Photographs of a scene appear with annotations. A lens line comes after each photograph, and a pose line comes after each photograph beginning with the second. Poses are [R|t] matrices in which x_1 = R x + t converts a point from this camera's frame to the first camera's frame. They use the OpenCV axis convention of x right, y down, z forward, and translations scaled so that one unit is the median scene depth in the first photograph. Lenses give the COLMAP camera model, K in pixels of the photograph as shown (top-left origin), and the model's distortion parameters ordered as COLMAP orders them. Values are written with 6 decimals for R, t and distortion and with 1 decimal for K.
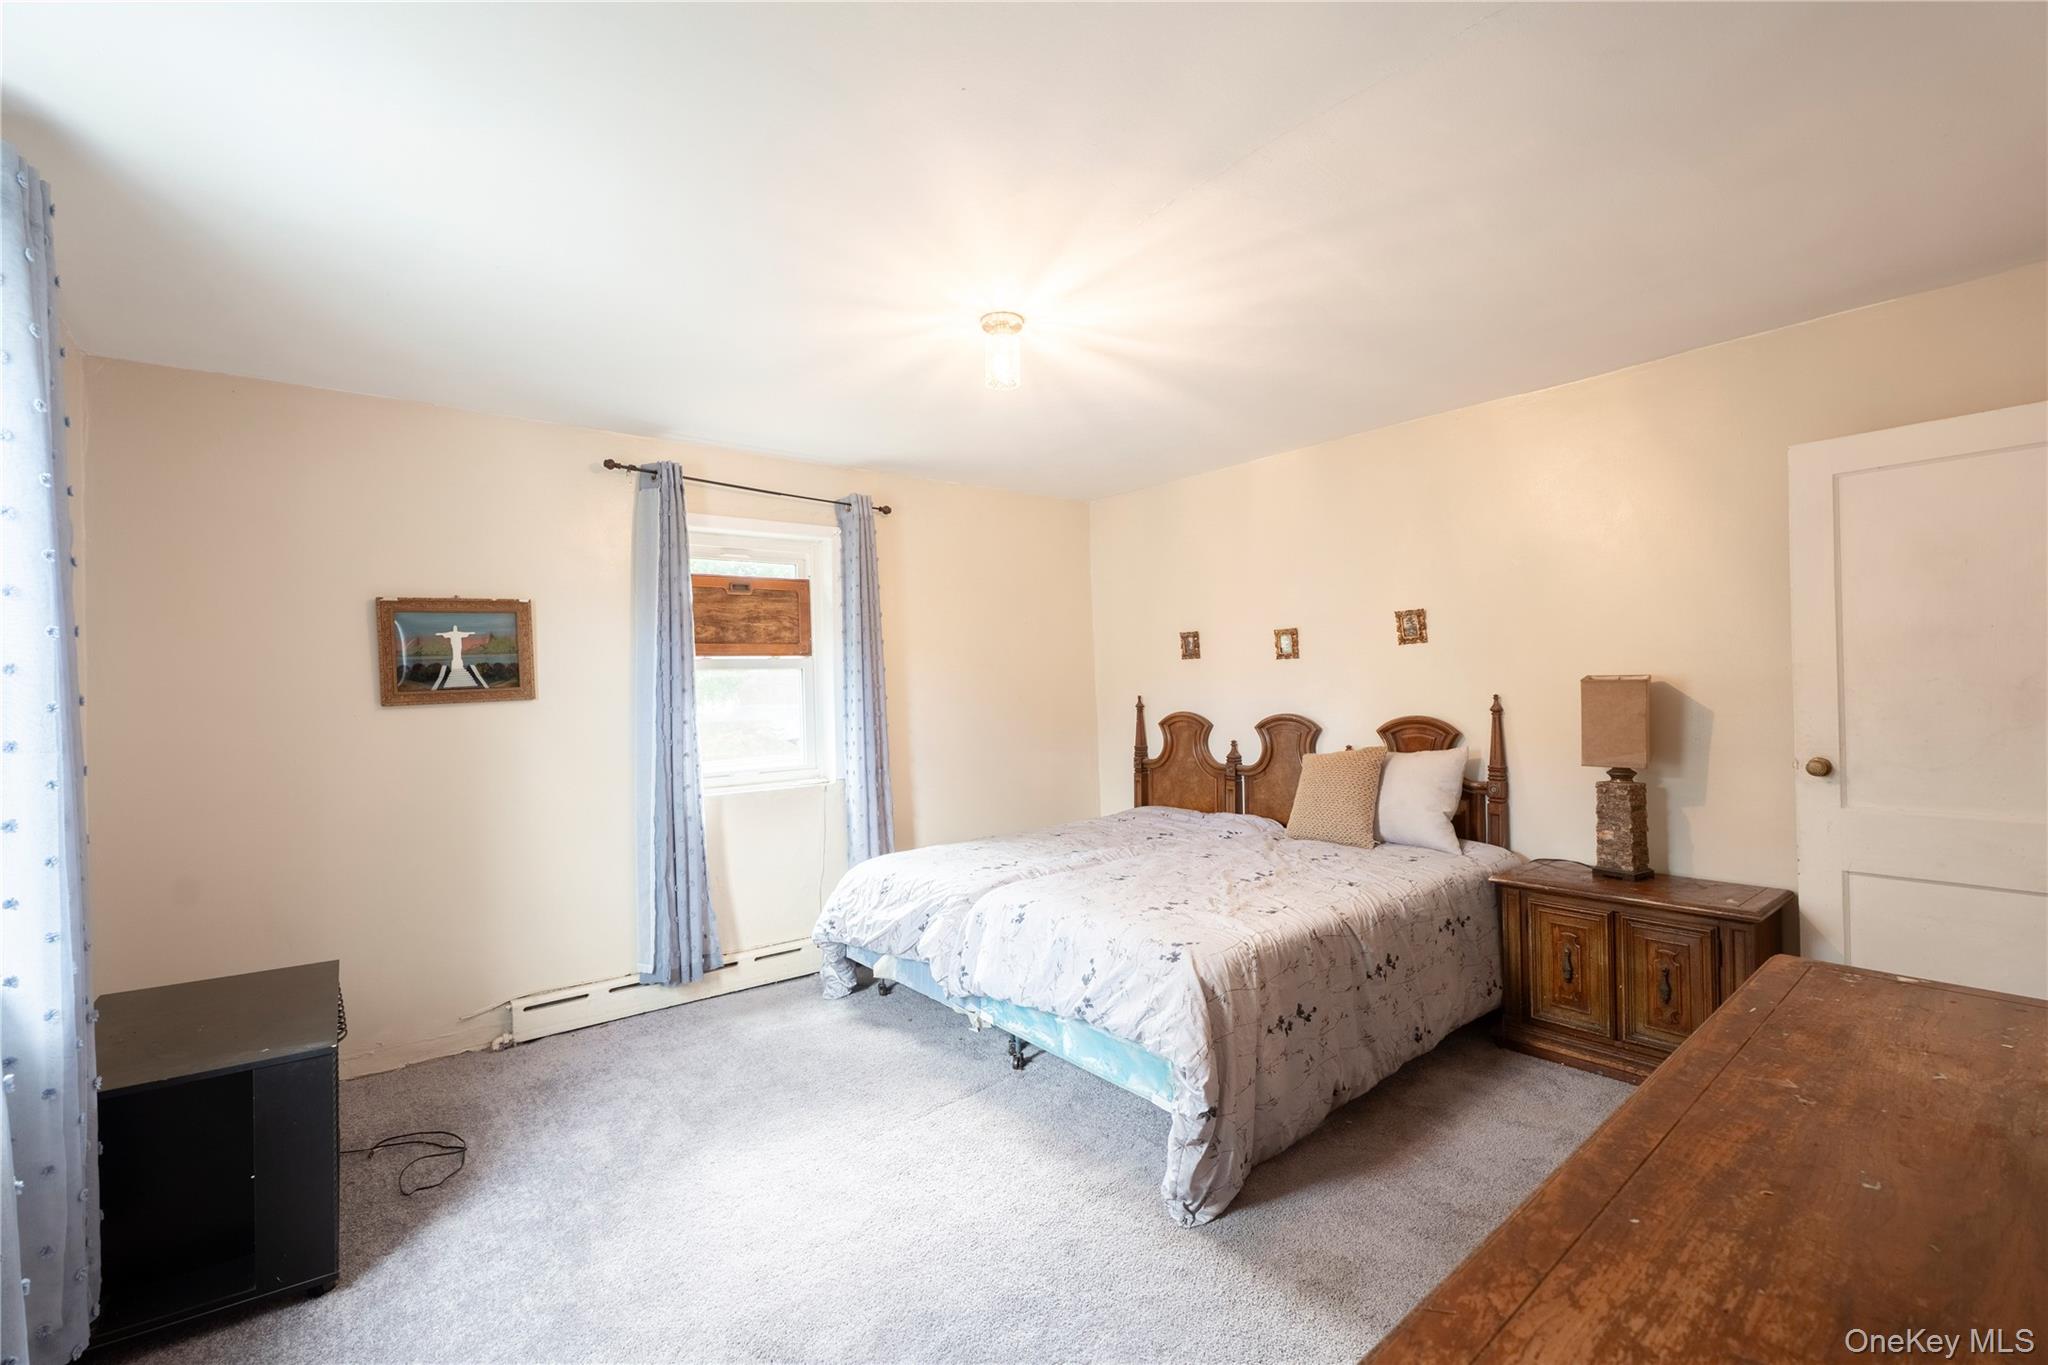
lens RADIAL K [[922.6, 0, 1018.3], [0, 922.6, 686.1], [0, 0, 1]] dist [0.001457, 0.000049]
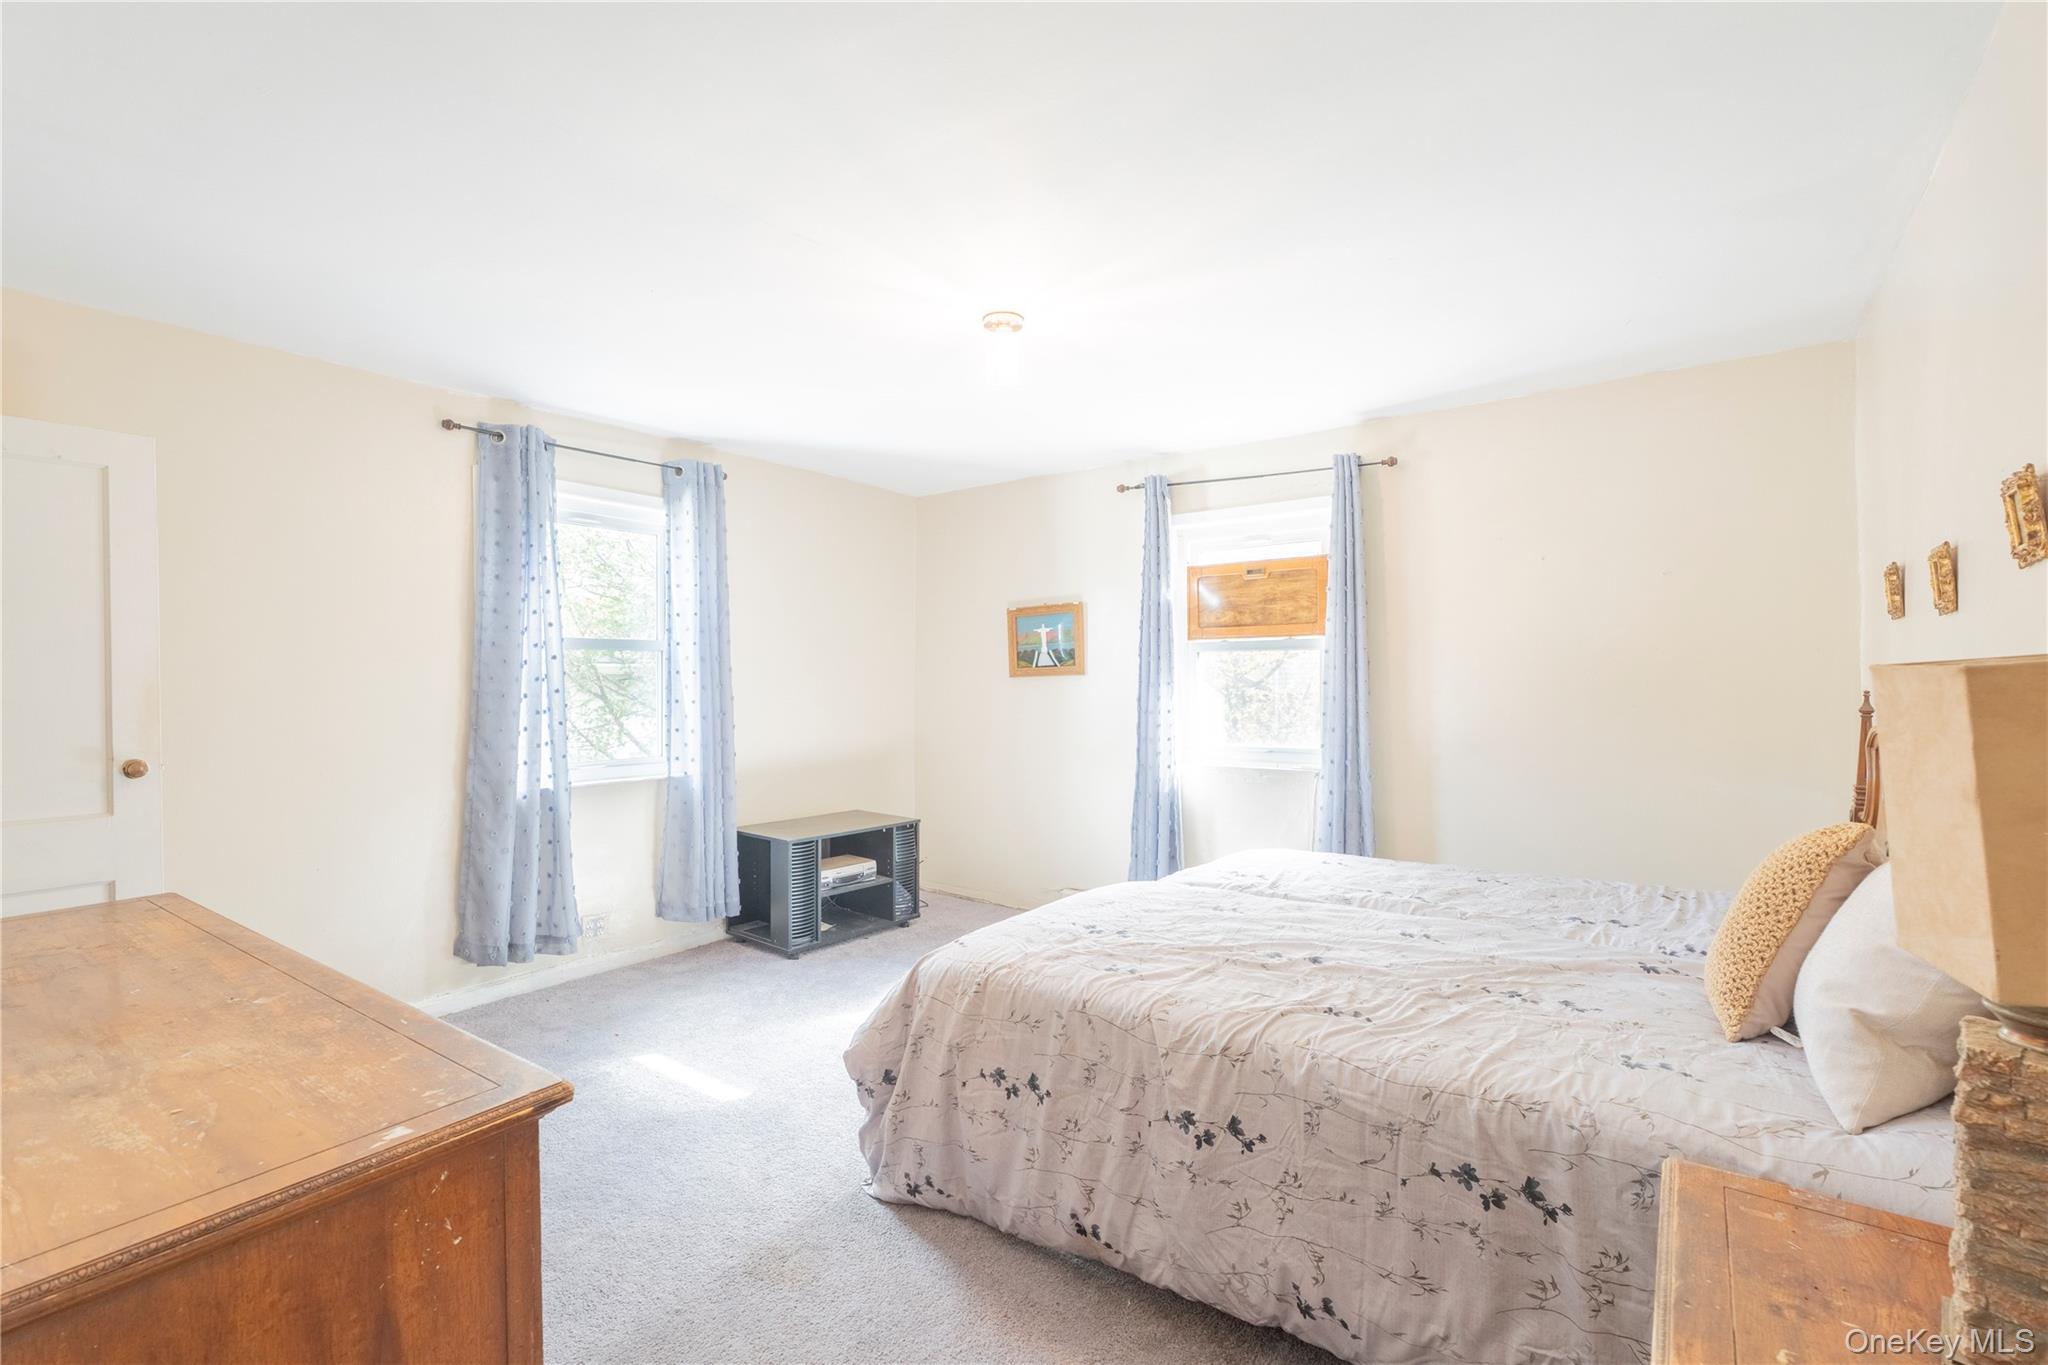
lens RADIAL K [[922.6, 0, 1018.5], [0, 922.6, 680.3], [0, 0, 1]] dist [0.001457, 0.000049]
pose [[0.225499, 0.025159, -0.973918, 0.789393], [-0.002562, 0.999678, 0.025231, -0.011692], [0.974240, -0.003195, 0.225491, 0.597354]]
